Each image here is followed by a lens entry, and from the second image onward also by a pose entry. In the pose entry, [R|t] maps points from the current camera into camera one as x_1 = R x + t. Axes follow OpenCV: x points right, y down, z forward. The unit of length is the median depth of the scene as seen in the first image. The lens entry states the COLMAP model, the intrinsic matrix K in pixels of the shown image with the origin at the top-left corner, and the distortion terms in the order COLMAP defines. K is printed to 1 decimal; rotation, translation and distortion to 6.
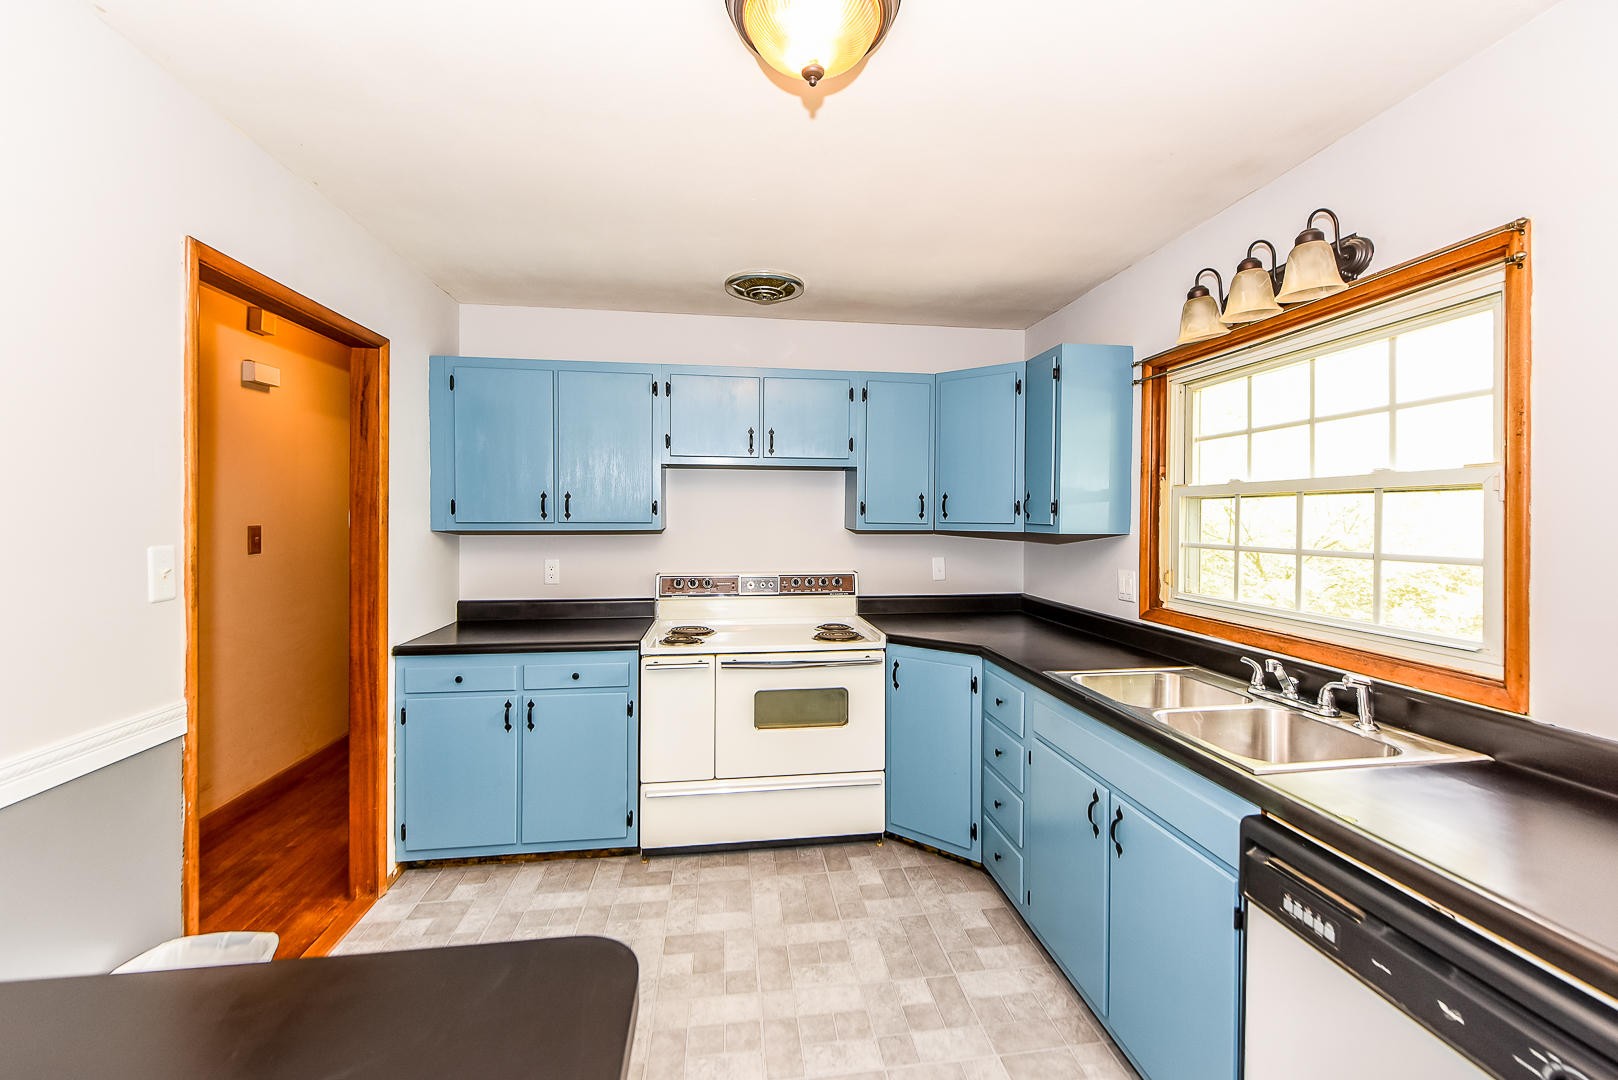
lens RADIAL K [[622.5, 0, 863.7], [0, 622.5, 521.7], [0, 0, 1]] dist [0.008722, -0.003103]
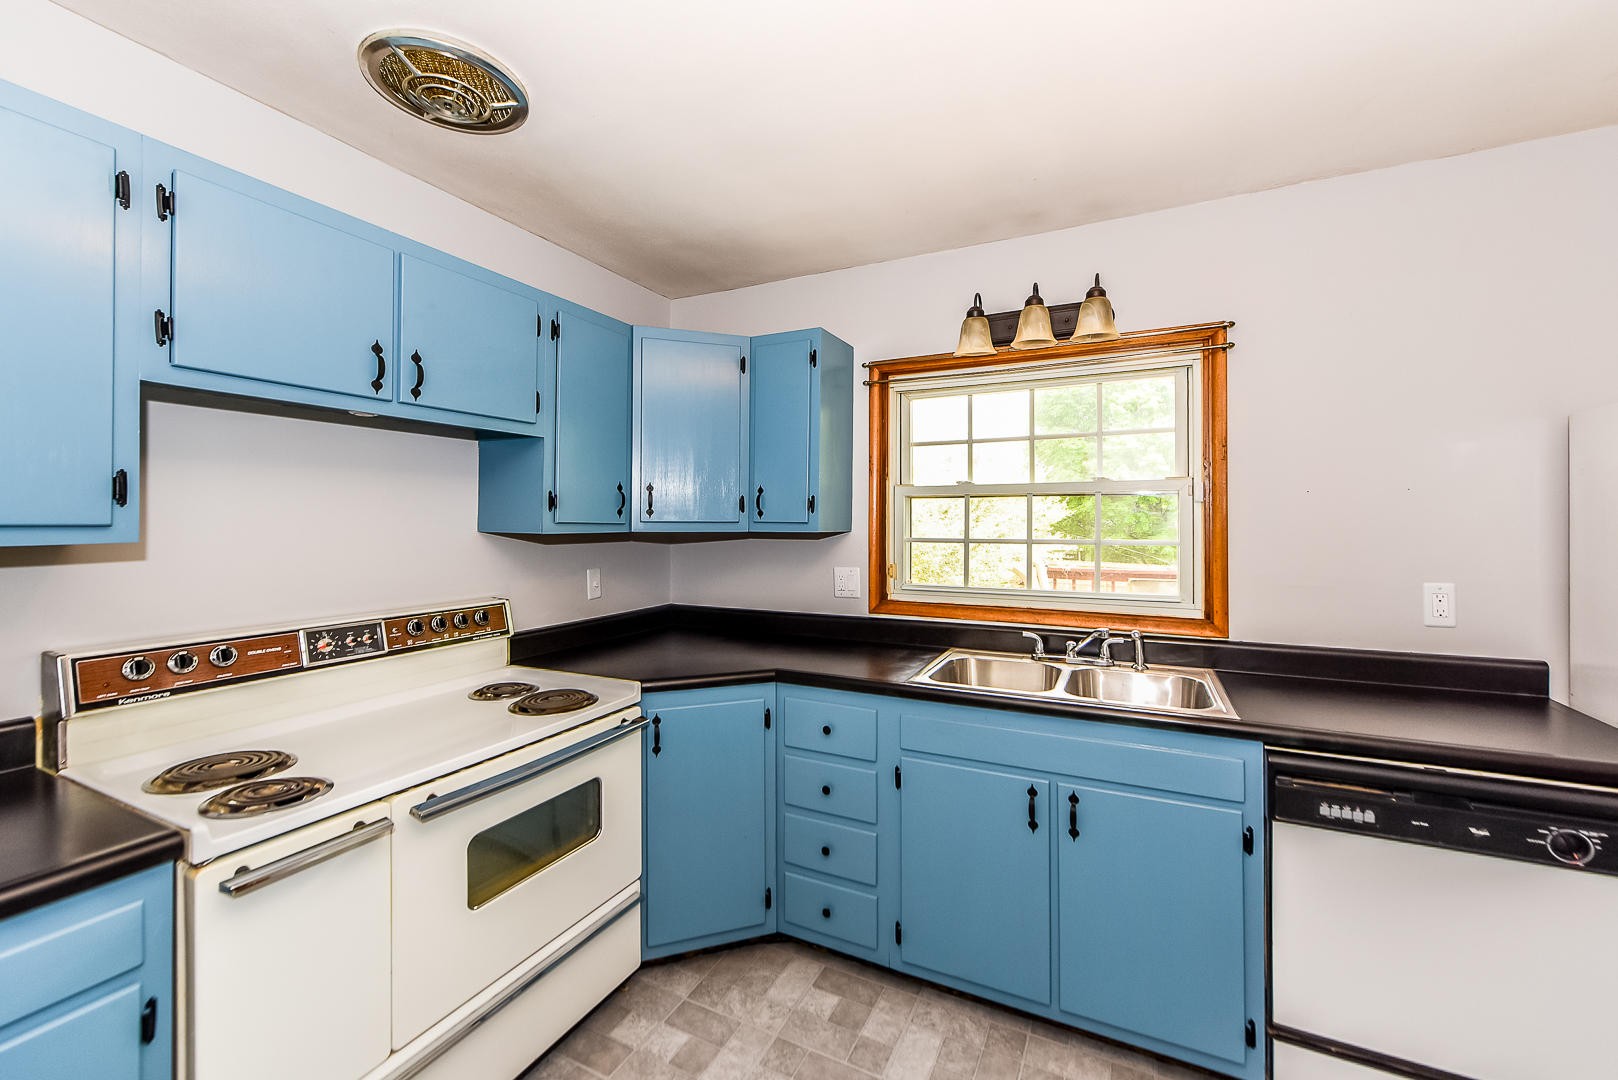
lens RADIAL K [[610.3, 0, 846.9], [0, 610.3, 523.6], [0, 0, 1]] dist [0.009010, -0.003491]
pose [[0.613062, -0.007672, 0.789998, -0.387200], [0.008962, 0.999956, 0.002756, 0.004175], [-0.789984, 0.005390, 0.613104, 0.422183]]
